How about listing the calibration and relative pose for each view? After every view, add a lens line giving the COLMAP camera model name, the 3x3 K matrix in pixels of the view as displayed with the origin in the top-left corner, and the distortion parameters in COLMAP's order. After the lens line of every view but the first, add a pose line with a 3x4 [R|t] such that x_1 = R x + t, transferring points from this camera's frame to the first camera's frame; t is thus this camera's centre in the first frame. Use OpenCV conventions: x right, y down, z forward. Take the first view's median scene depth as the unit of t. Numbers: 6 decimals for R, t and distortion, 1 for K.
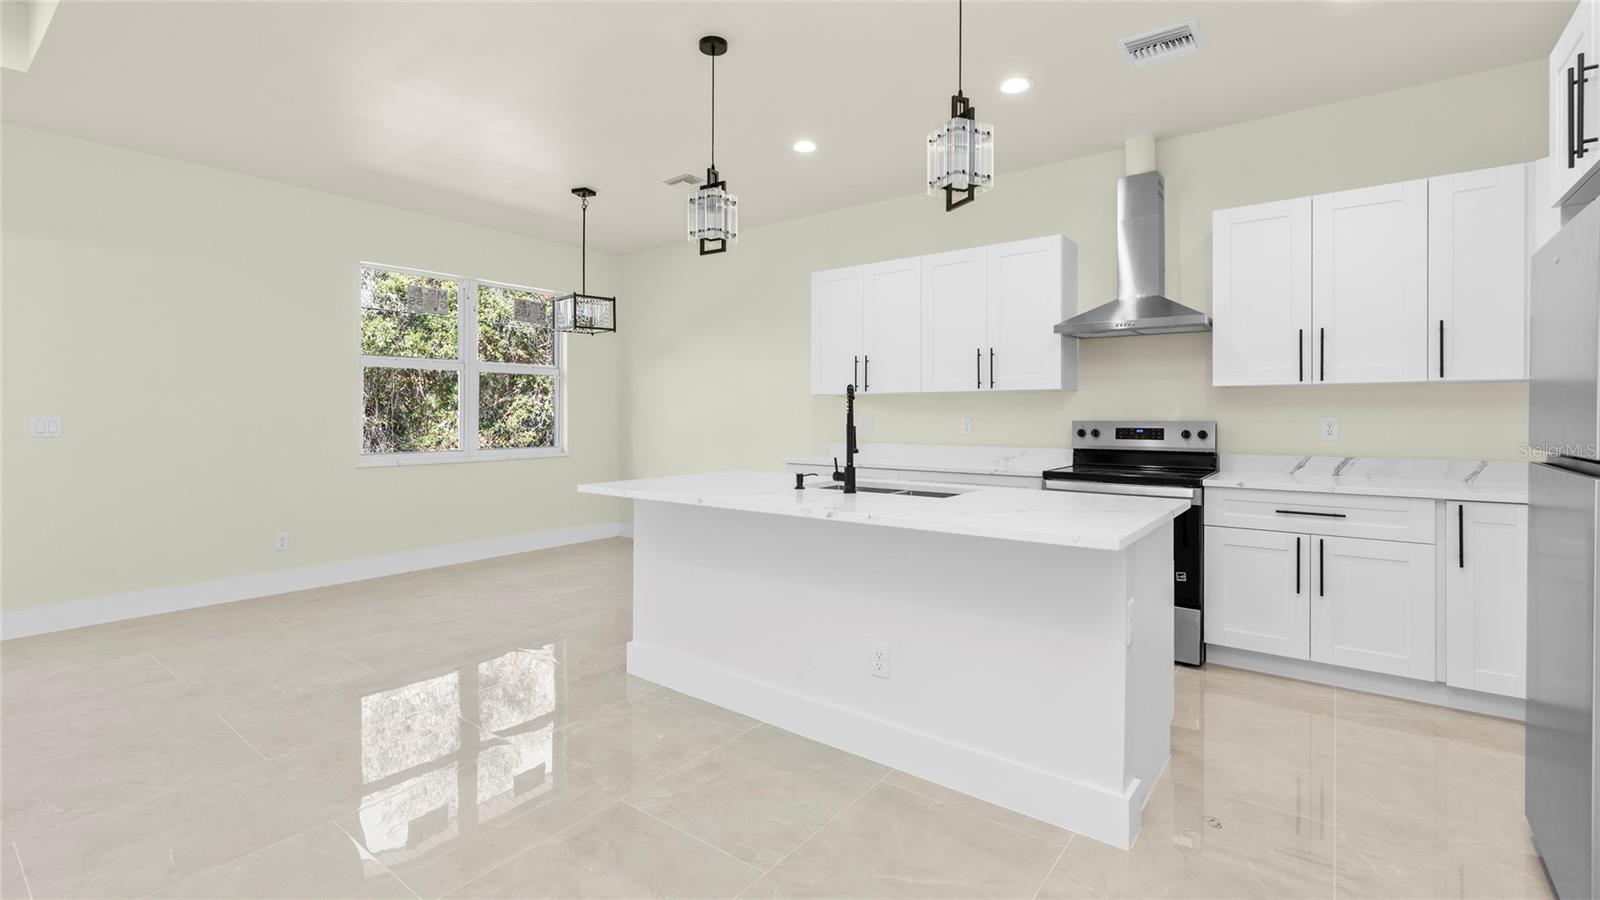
lens RADIAL K [[706.5, 0, 801.3], [0, 706.5, 419.5], [0, 0, 1]] dist [0.007207, -0.000562]
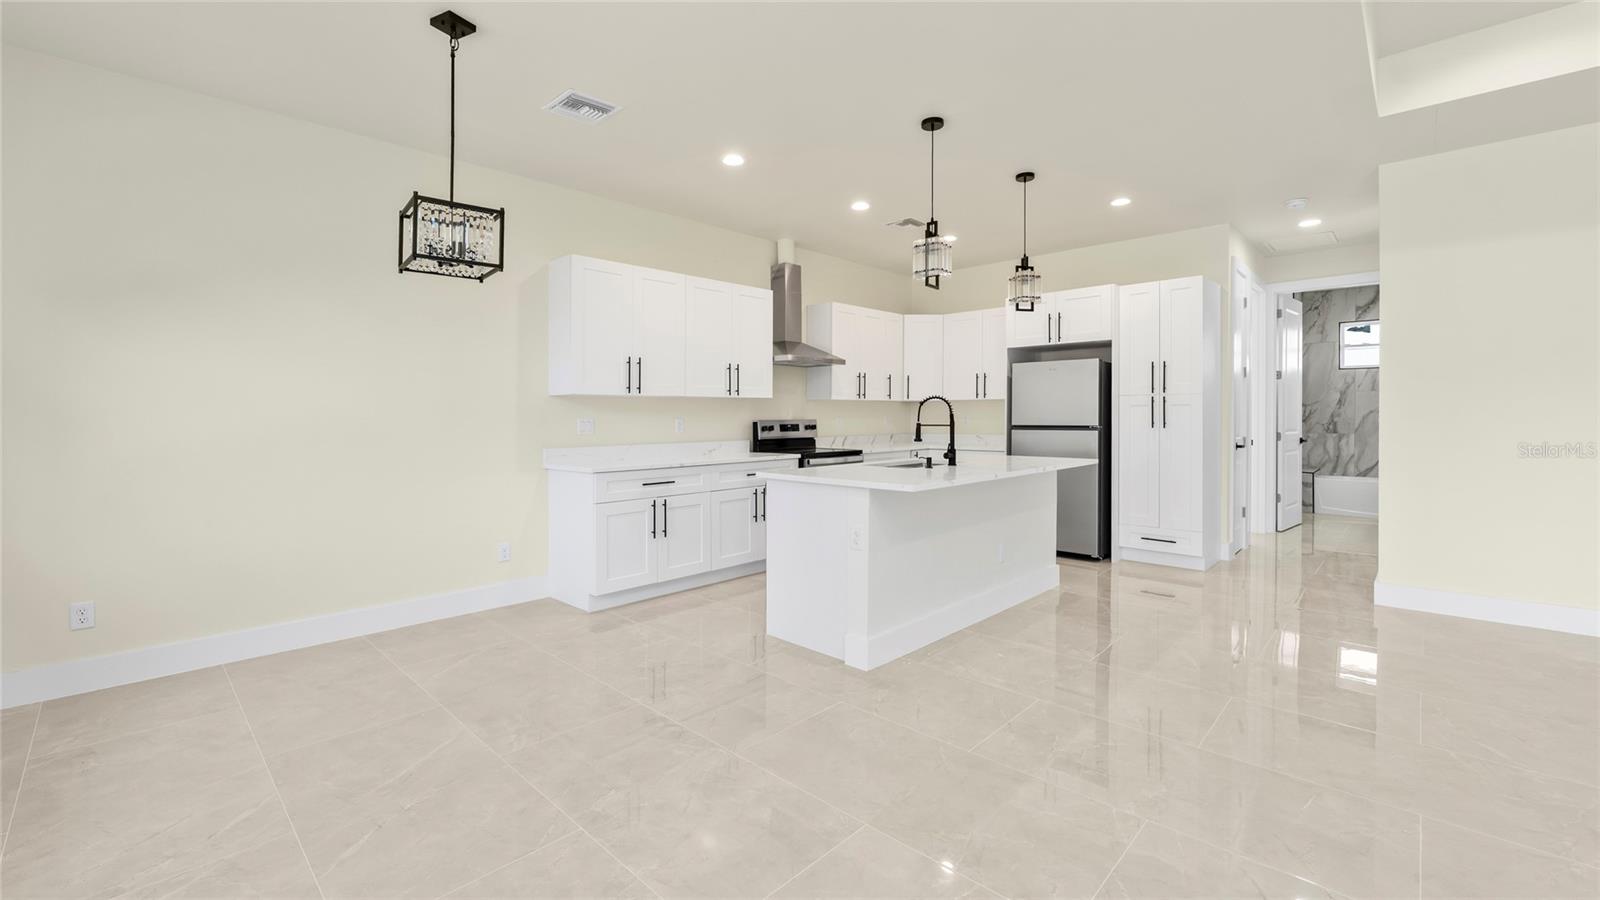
lens RADIAL K [[659.5, 0, 792.5], [0, 659.5, 421.5], [0, 0, 1]] dist [-0.006397, 0.001057]
pose [[0.110665, -0.010195, 0.993805, -1.093361], [0.011581, 0.999893, 0.008968, -0.007835], [-0.993790, 0.010517, 0.110771, 0.920979]]
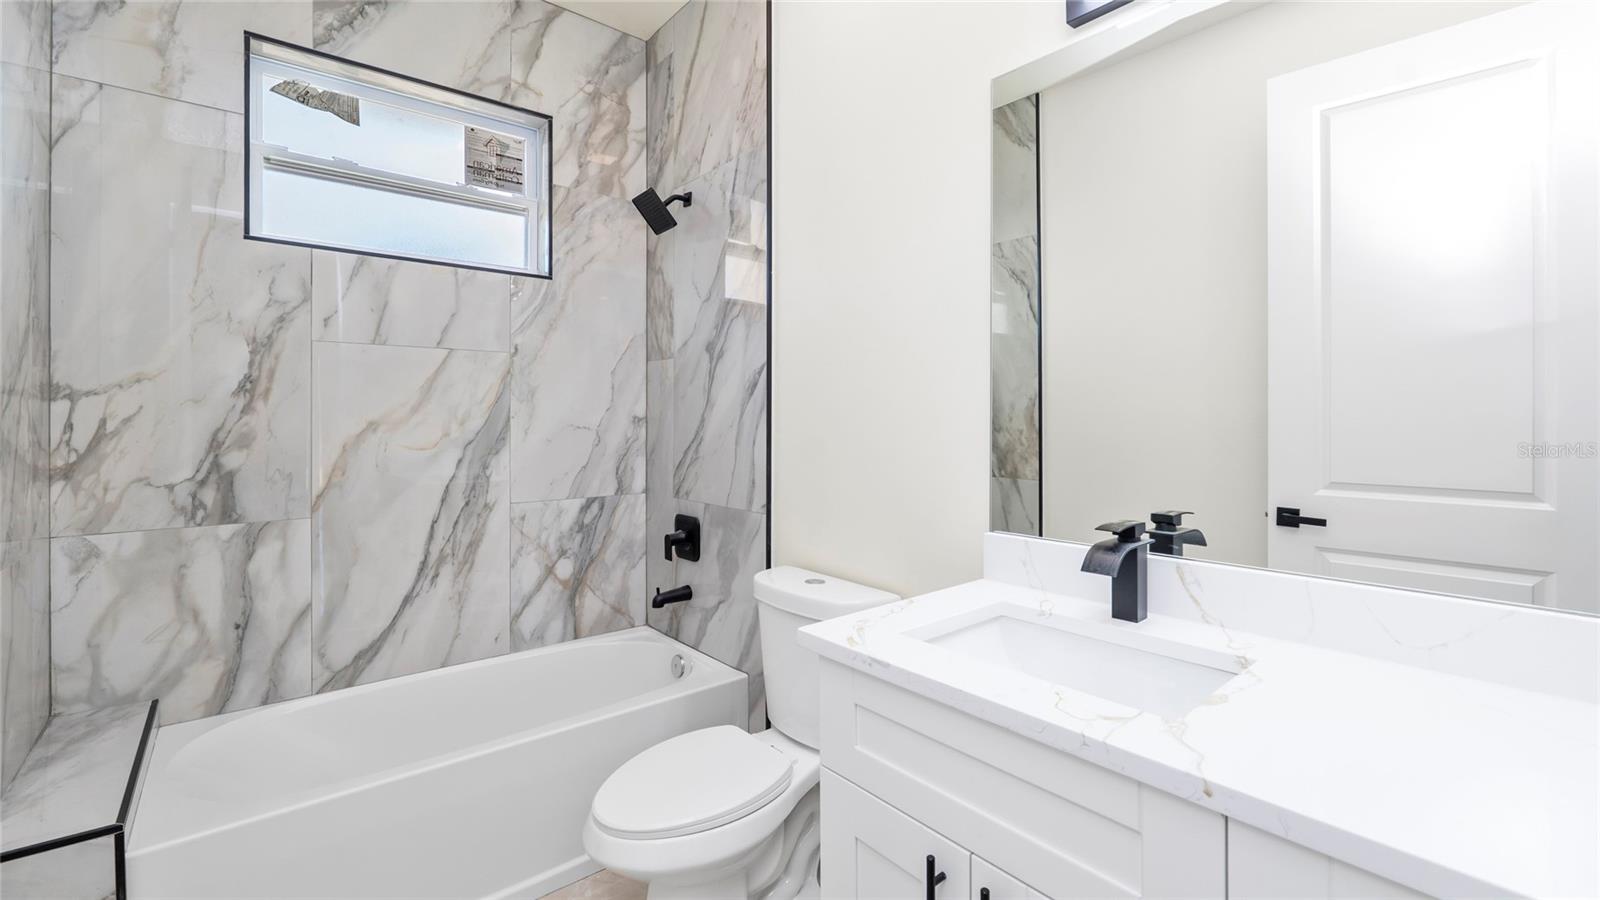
lens RADIAL K [[659.5, 0, 787.8], [0, 659.5, 419.5], [0, 0, 1]] dist [-0.006397, 0.001057]
pose [[-0.961176, -0.002194, 0.275929, 0.851021], [0.001457, 0.999914, 0.013027, -0.010707], [-0.275933, 0.012923, -0.961090, -0.346741]]
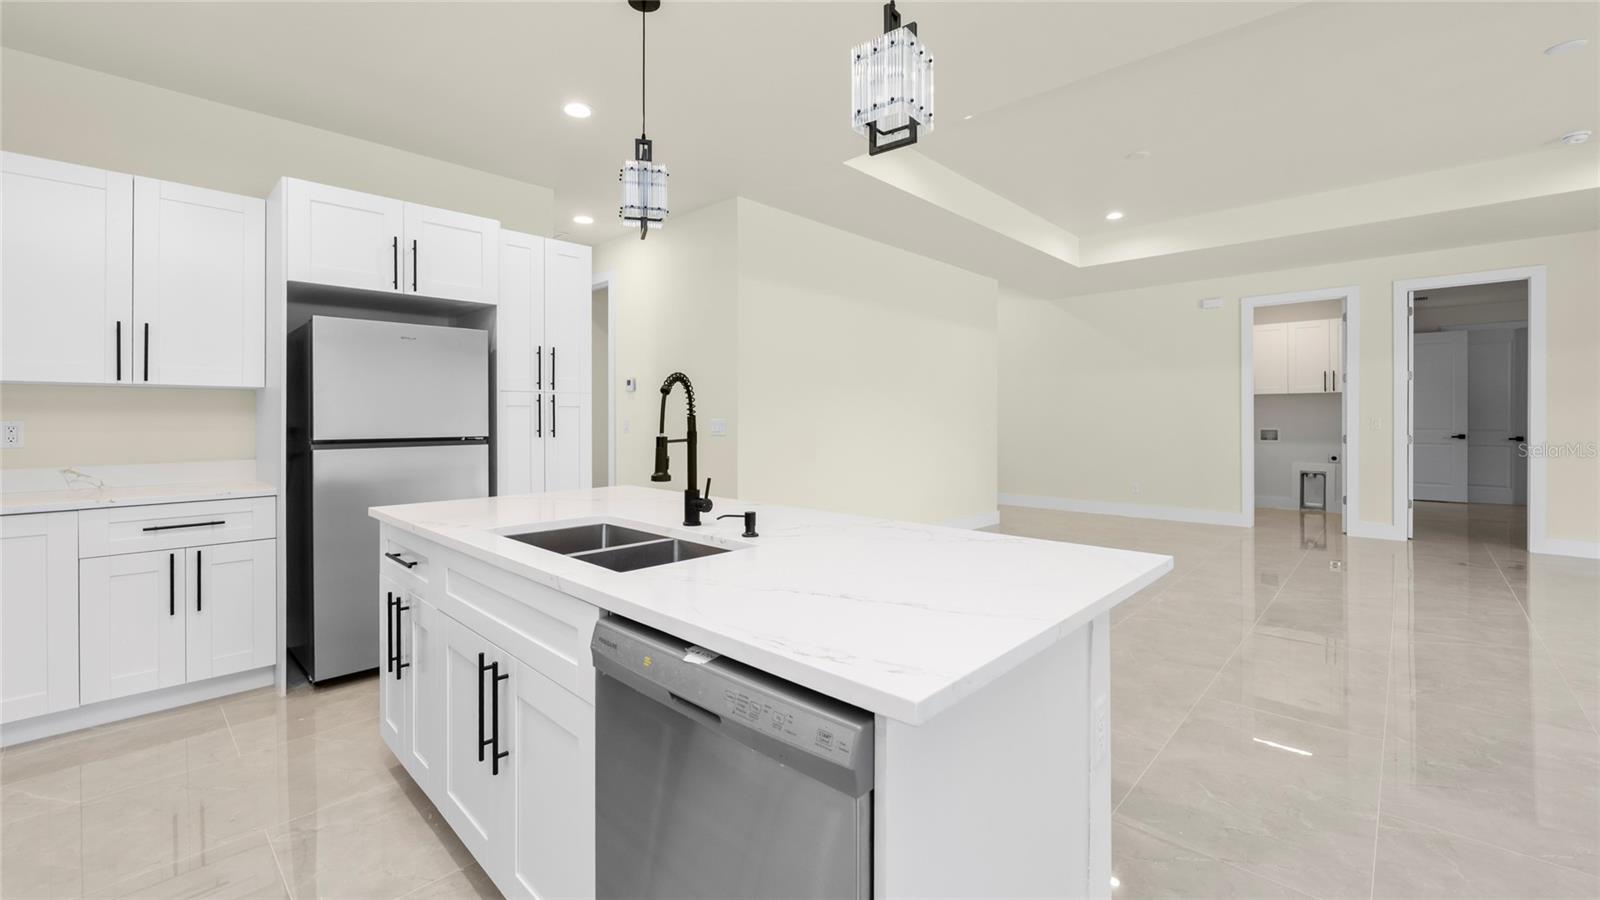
lens RADIAL K [[659.5, 0, 793.6], [0, 659.5, 420.8], [0, 0, 1]] dist [-0.006397, 0.001057]
pose [[-0.994387, 0.001897, 0.105790, -0.085695], [0.003182, 0.999923, 0.011983, -0.009210], [-0.105759, 0.012252, -0.994316, 1.290060]]
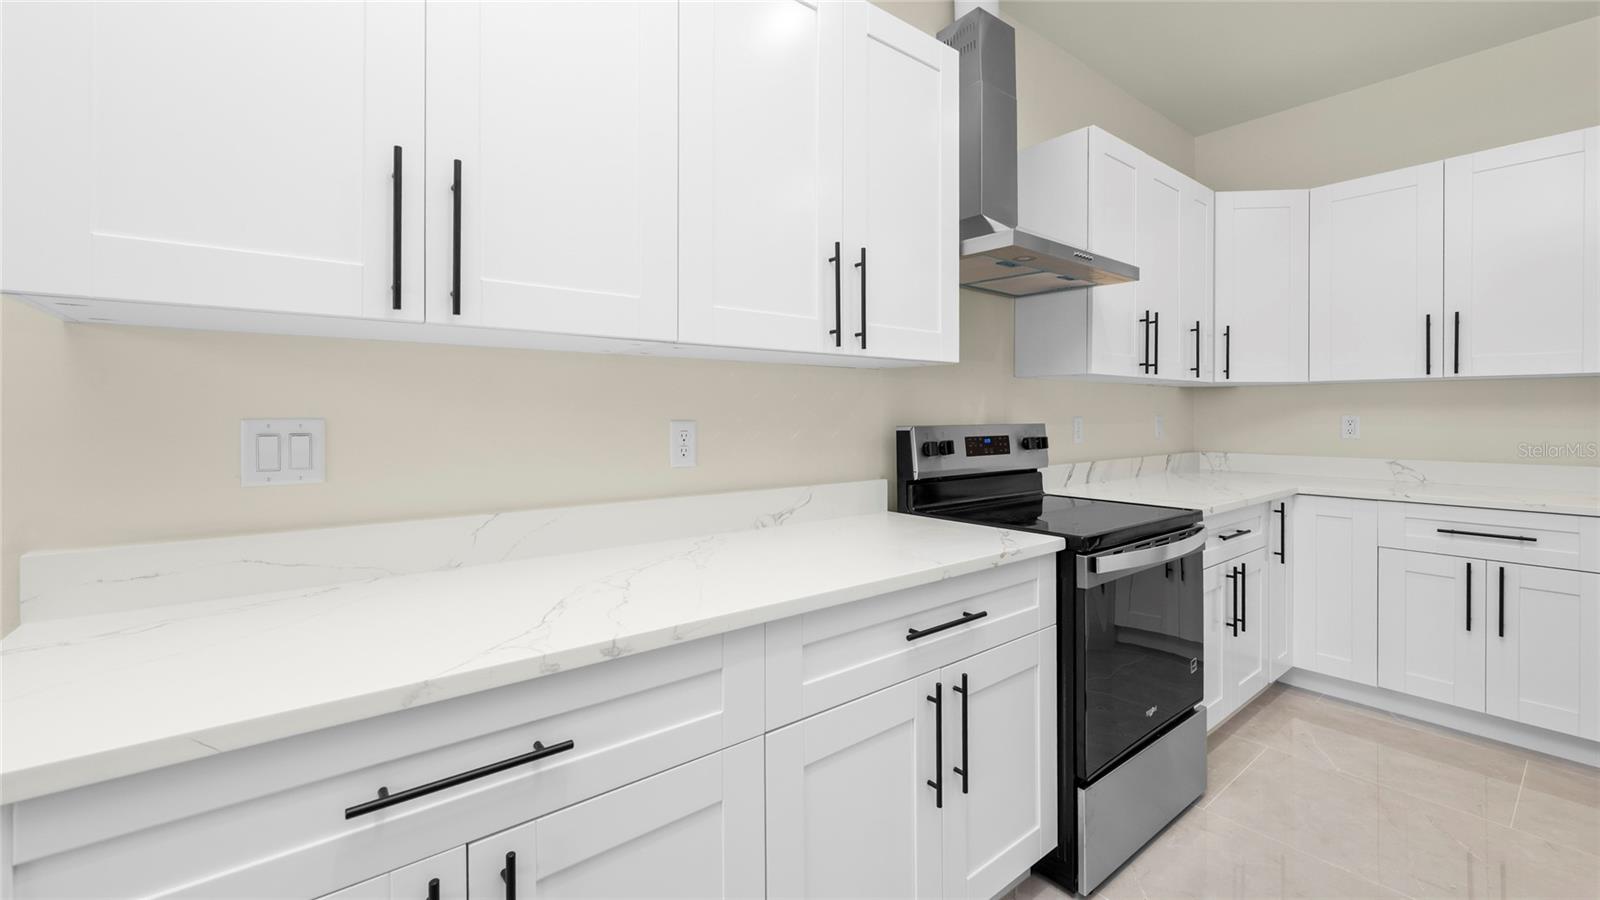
lens RADIAL K [[659.5, 0, 803.4], [0, 659.5, 411.2], [0, 0, 1]] dist [-0.006397, 0.001057]
pose [[0.234713, 0.003235, 0.972059, -0.121814], [0.006135, 0.999970, -0.004809, -0.008620], [-0.972045, 0.007093, 0.234686, 1.133091]]
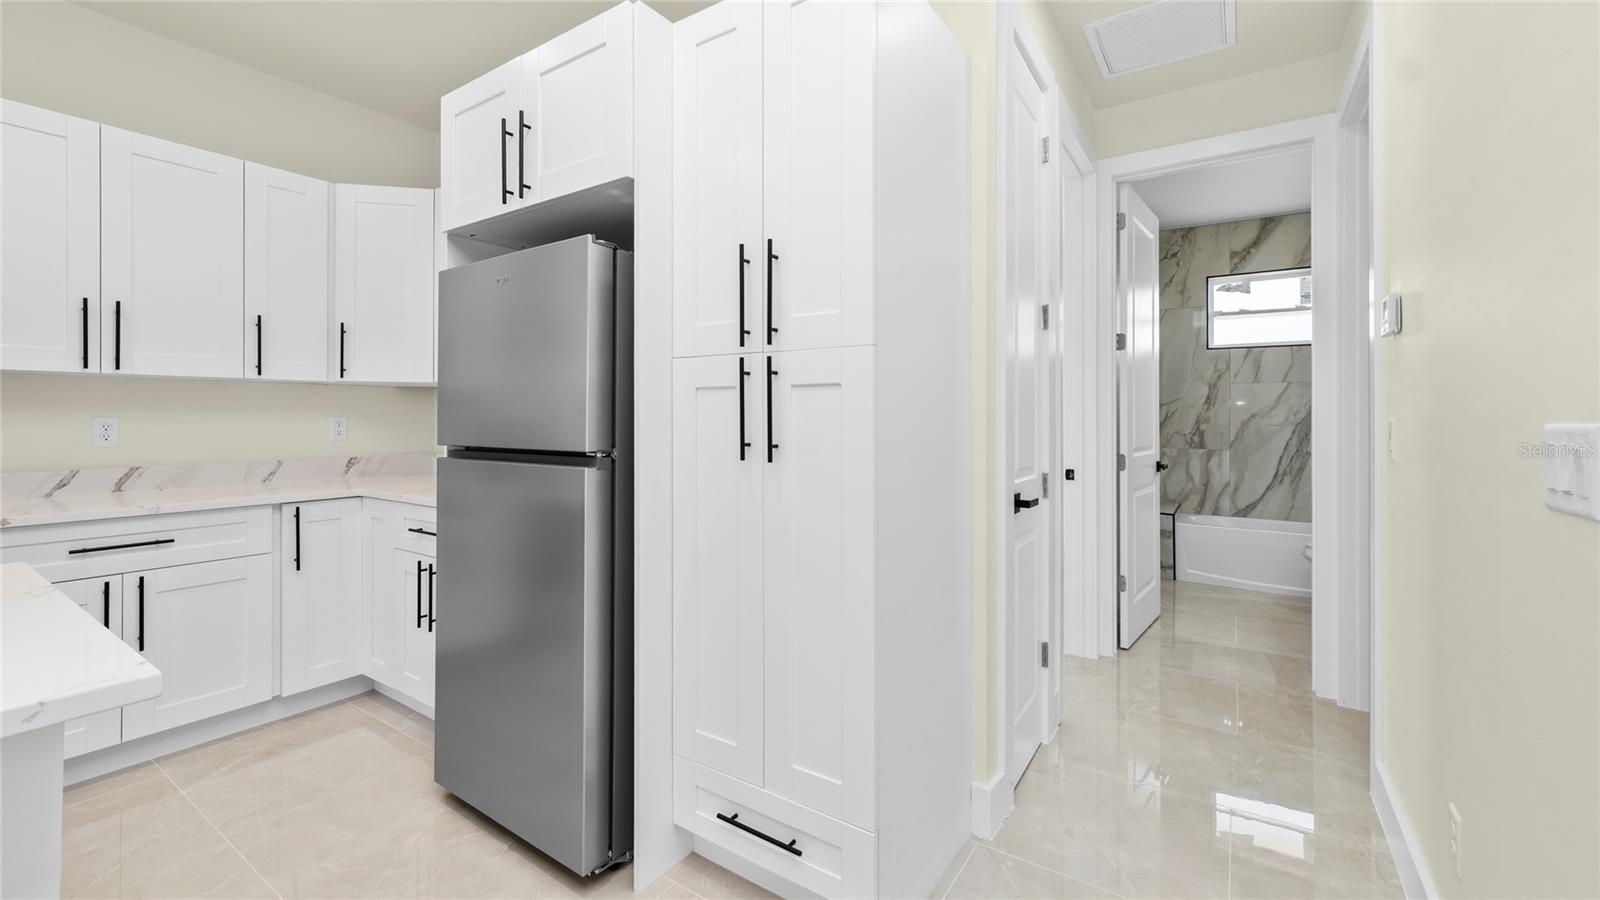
lens RADIAL K [[659.5, 0, 796.0], [0, 659.5, 409.5], [0, 0, 1]] dist [-0.006397, 0.001057]
pose [[-0.061769, 0.010153, 0.998039, -0.016268], [0.004415, 0.999941, -0.009899, -0.001517], [-0.998081, 0.003795, -0.061810, 0.289390]]
